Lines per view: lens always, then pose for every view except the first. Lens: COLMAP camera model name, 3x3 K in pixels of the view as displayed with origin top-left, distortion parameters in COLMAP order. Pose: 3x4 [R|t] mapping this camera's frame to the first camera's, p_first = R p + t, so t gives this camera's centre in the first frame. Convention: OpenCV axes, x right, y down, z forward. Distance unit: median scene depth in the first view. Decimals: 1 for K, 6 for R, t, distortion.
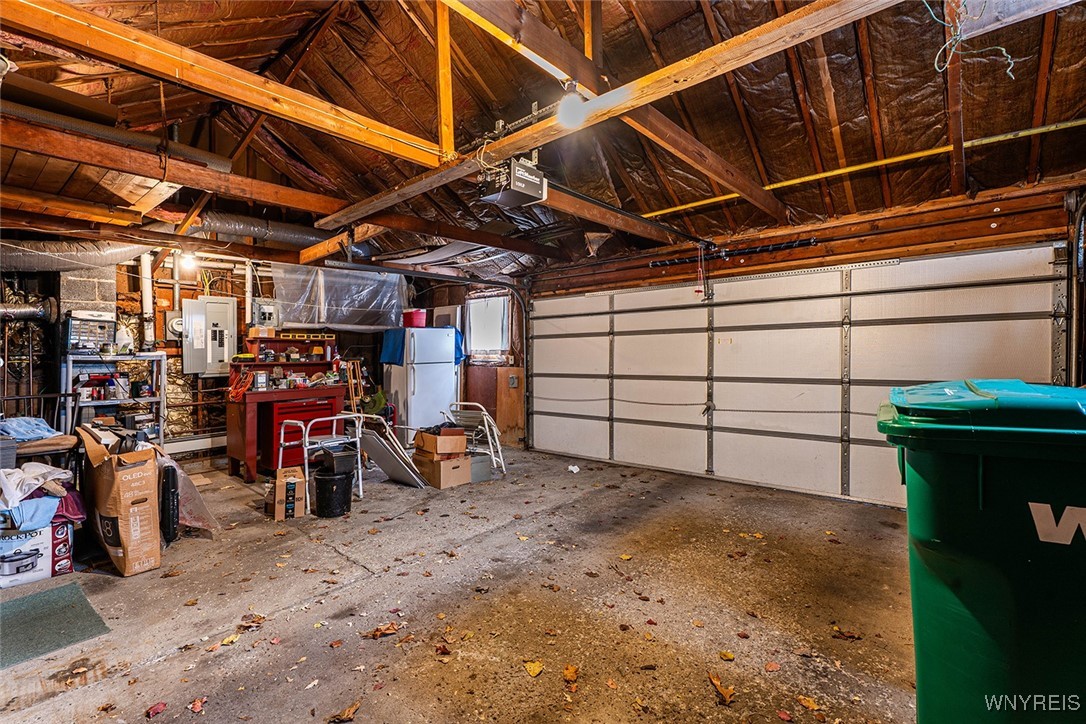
lens RADIAL K [[491.1, 0, 540.2], [0, 491.1, 345.2], [0, 0, 1]] dist [-0.000124, -0.000195]
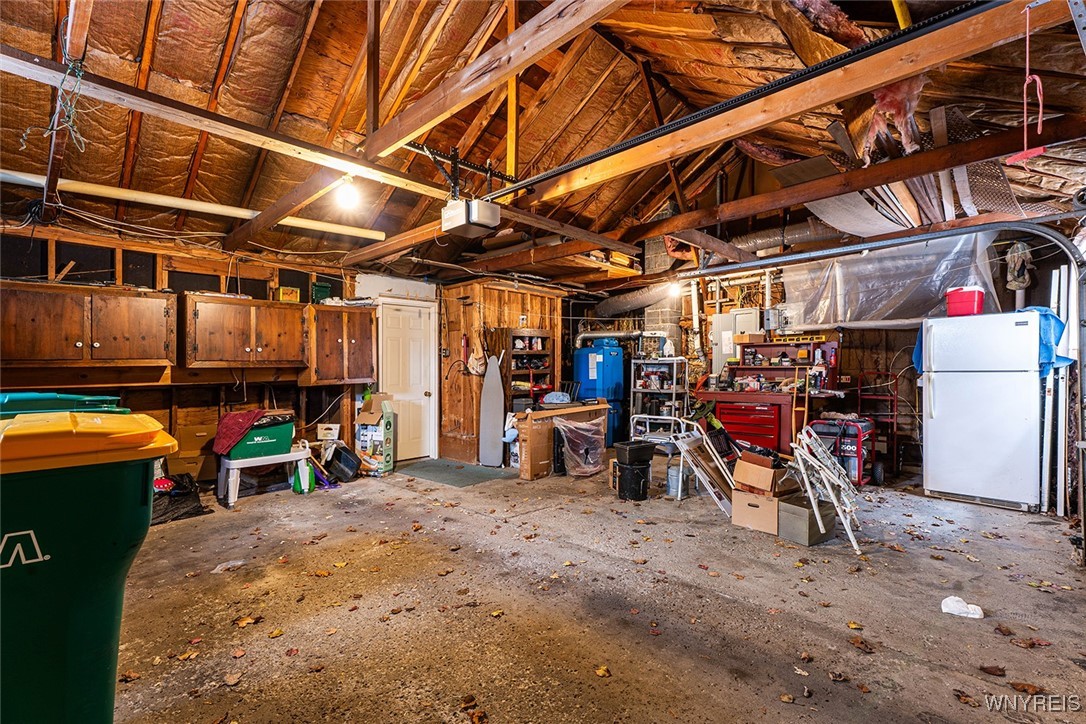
lens RADIAL K [[491.1, 0, 540.2], [0, 491.1, 345.2], [0, 0, 1]] dist [-0.000124, -0.000195]
pose [[-0.056275, -0.025505, -0.998089, 0.834036], [0.028148, 0.999236, -0.027121, 0.008479], [0.998018, -0.029621, -0.055514, 0.944583]]
